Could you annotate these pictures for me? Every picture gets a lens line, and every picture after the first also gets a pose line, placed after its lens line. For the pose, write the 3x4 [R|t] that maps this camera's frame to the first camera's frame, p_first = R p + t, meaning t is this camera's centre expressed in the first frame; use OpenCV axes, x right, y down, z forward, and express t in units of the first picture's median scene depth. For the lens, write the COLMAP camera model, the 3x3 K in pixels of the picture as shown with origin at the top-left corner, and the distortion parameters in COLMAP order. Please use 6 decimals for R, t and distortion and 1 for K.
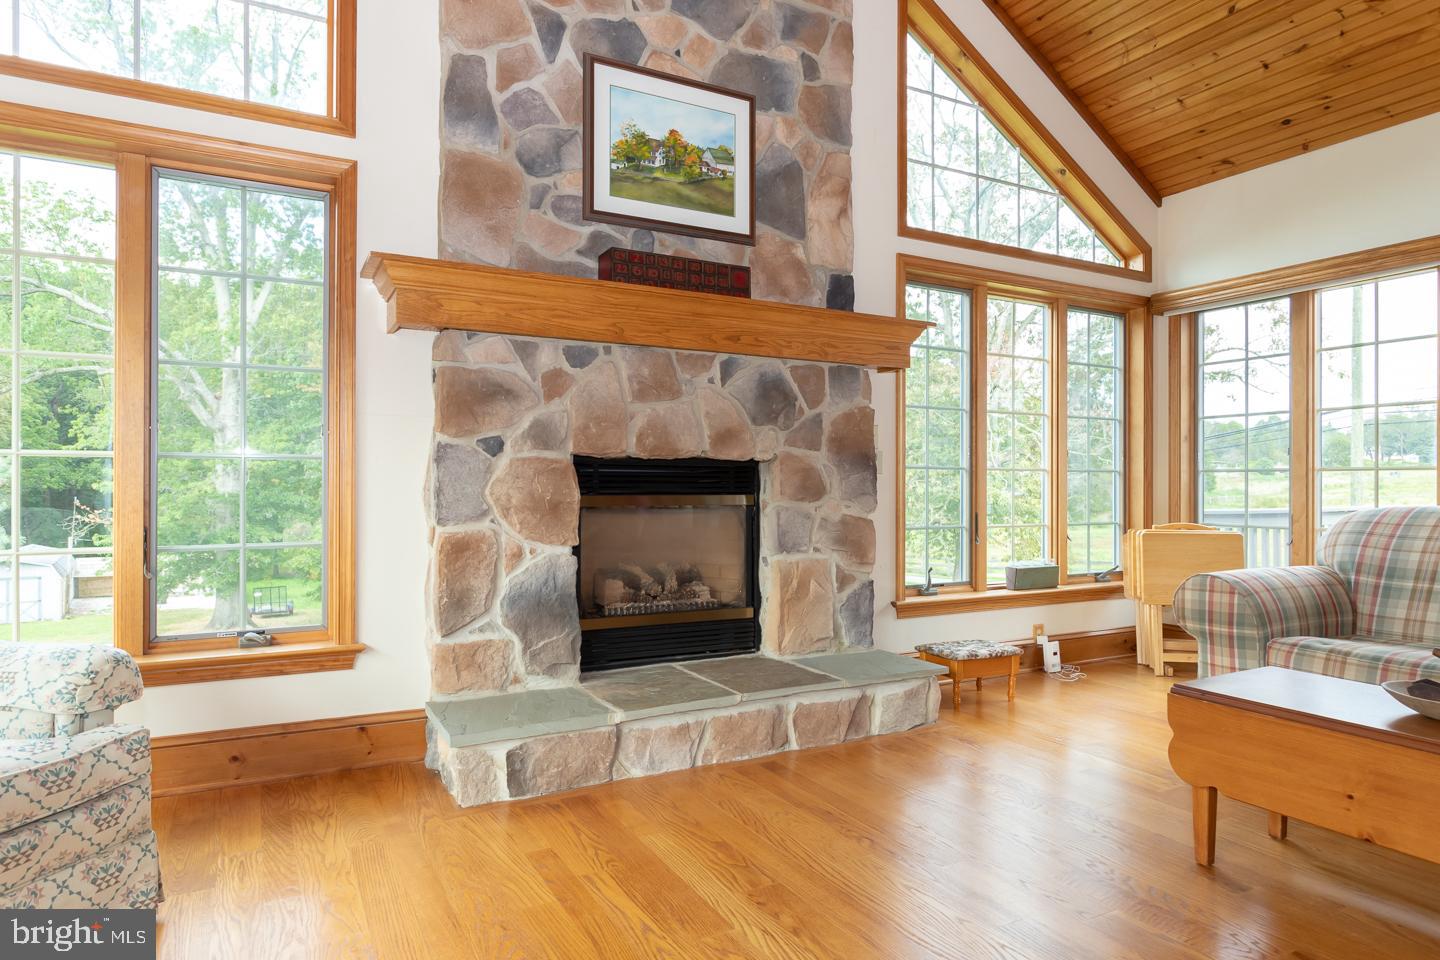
lens RADIAL K [[858.5, 0, 709.9], [0, 858.5, 477.0], [0, 0, 1]] dist [0.001063, 0.002939]
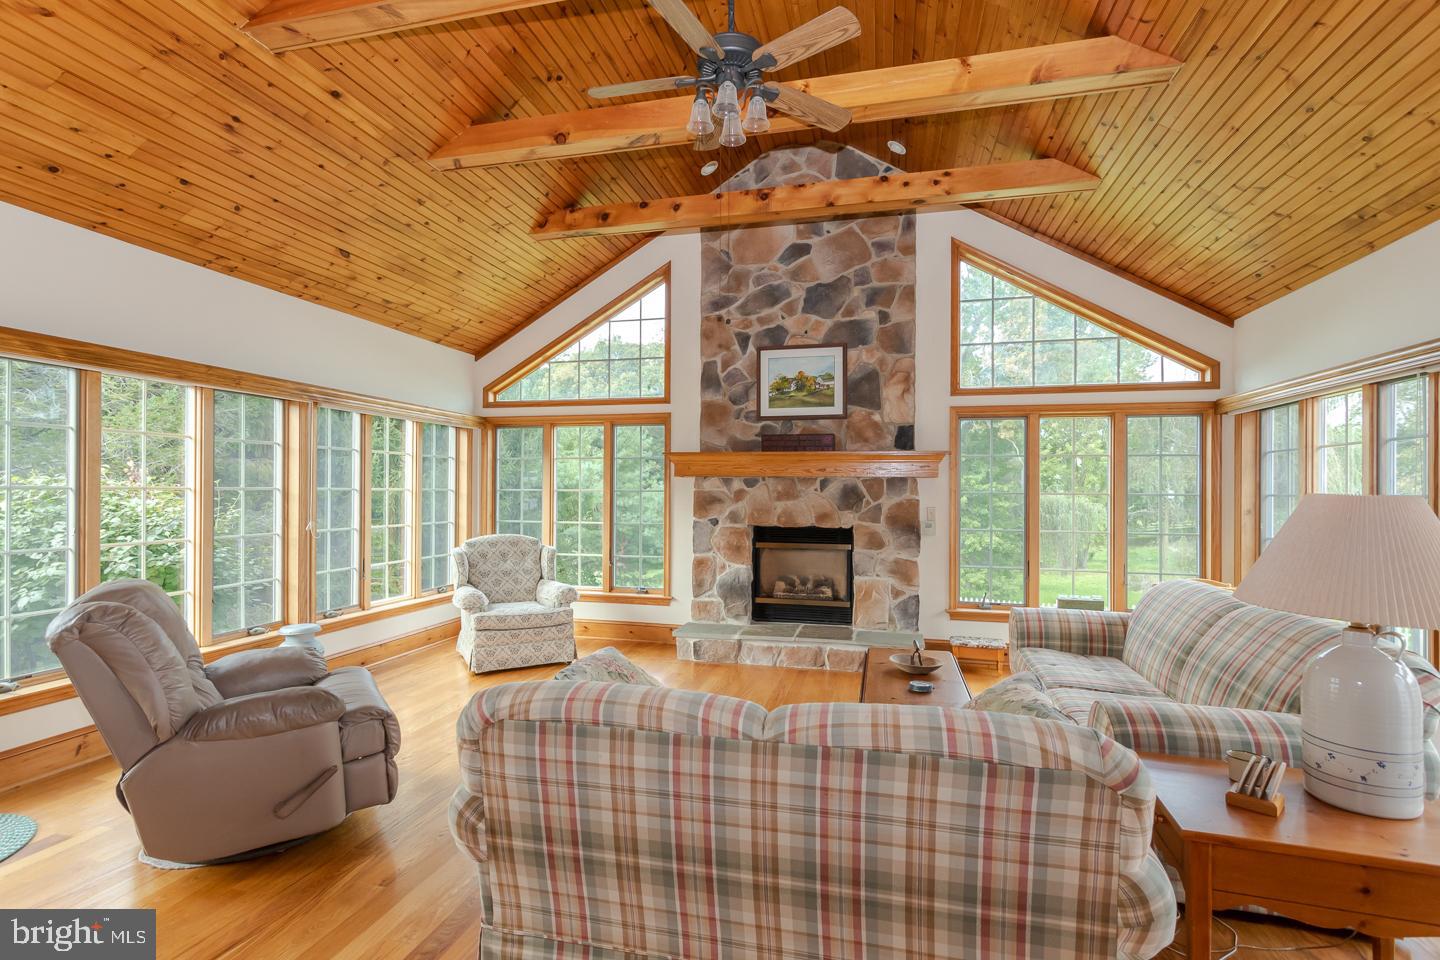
lens RADIAL K [[695.4, 0, 716.6], [0, 695.4, 490.3], [0, 0, 1]] dist [0.015486, 0.001984]
pose [[0.736500, 0.001650, -0.676436, 0.973528], [0.002006, 0.999987, 0.004623, -0.120433], [0.676435, -0.004761, 0.736487, -0.405891]]
